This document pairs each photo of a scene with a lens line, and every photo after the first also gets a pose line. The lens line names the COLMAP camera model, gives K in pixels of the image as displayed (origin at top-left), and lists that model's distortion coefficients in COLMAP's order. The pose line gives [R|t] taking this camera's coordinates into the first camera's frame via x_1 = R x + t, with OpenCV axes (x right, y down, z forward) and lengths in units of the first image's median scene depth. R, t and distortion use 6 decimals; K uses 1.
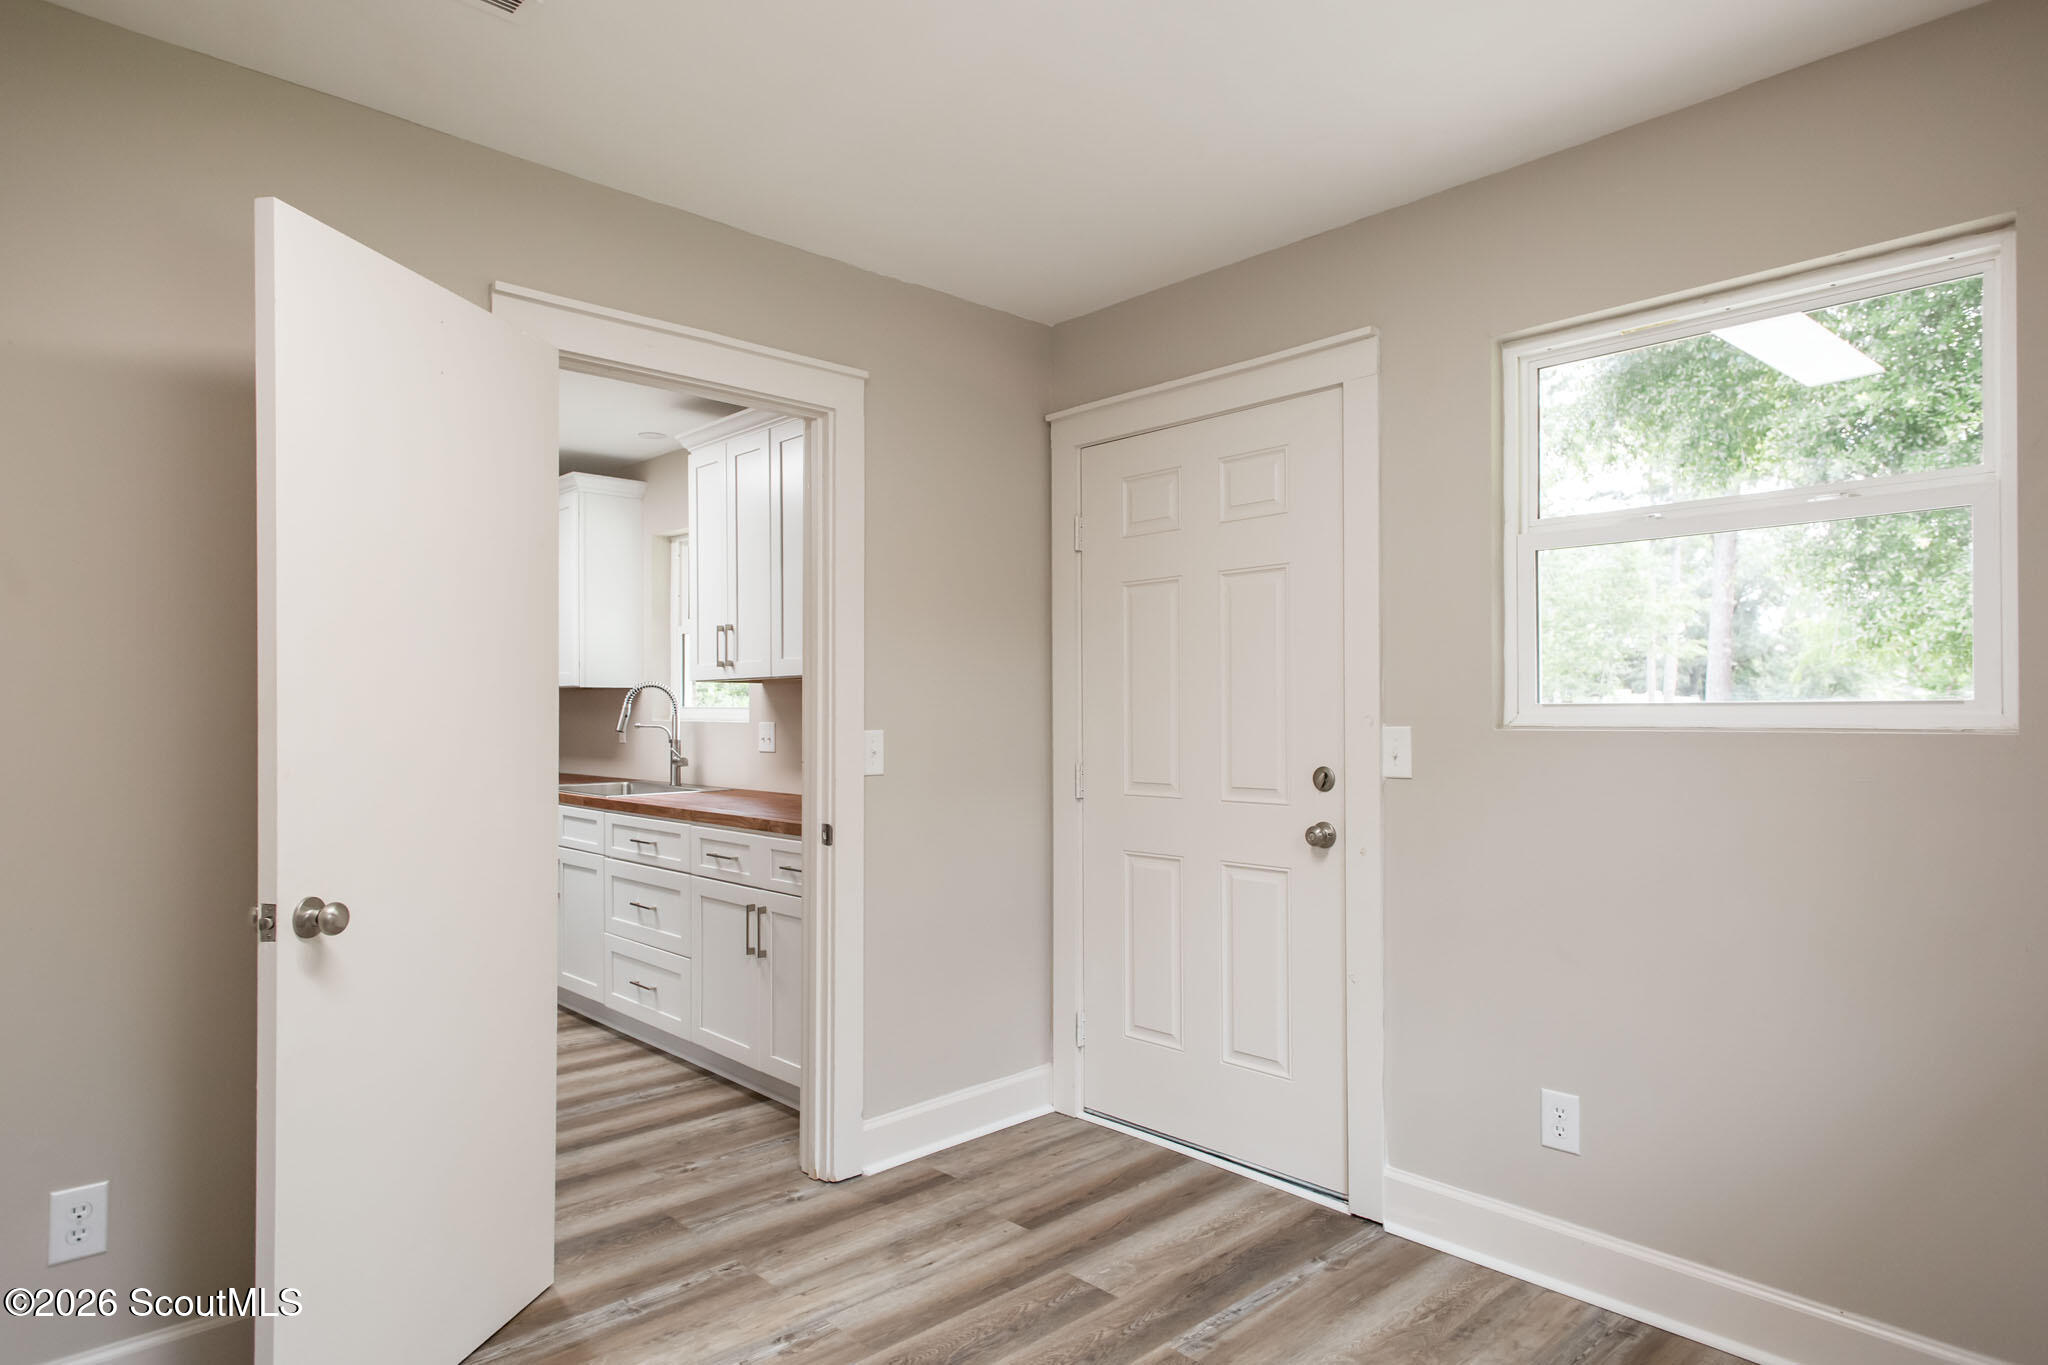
lens RADIAL K [[1165.3, 0, 1028.9], [0, 1165.3, 700.7], [0, 0, 1]] dist [0.021638, -0.005339]
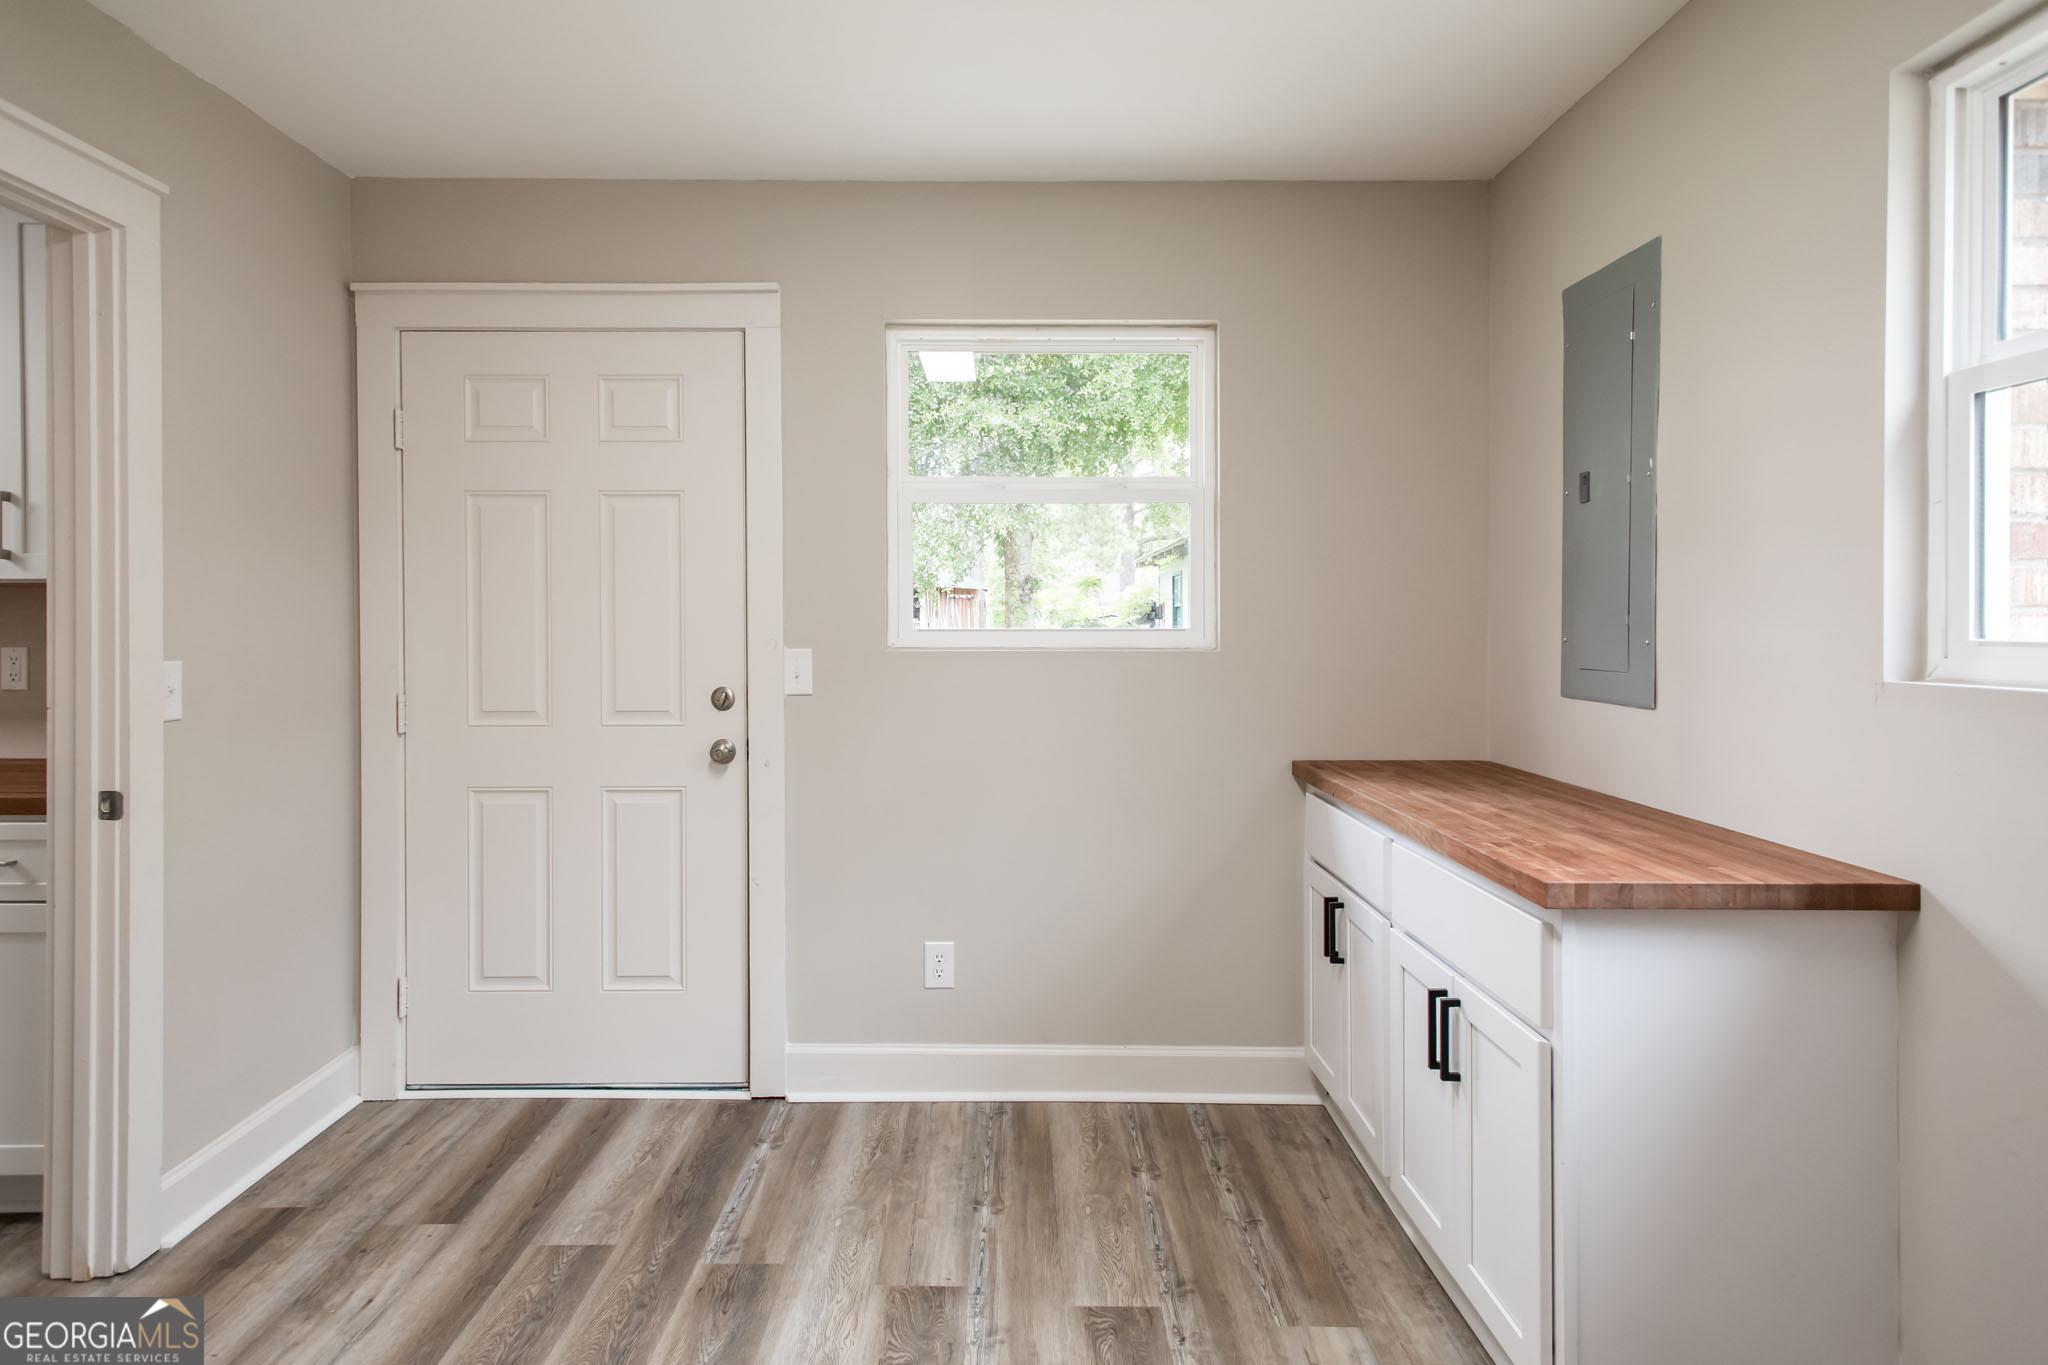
lens RADIAL K [[1165.3, 0, 981.4], [0, 1165.3, 624.1], [0, 0, 1]] dist [0.021638, -0.005339]
pose [[0.689852, 0.001078, 0.723949, -0.341363], [-0.010288, 0.999913, 0.008314, -0.011590], [-0.723877, -0.013184, 0.689803, 0.097505]]
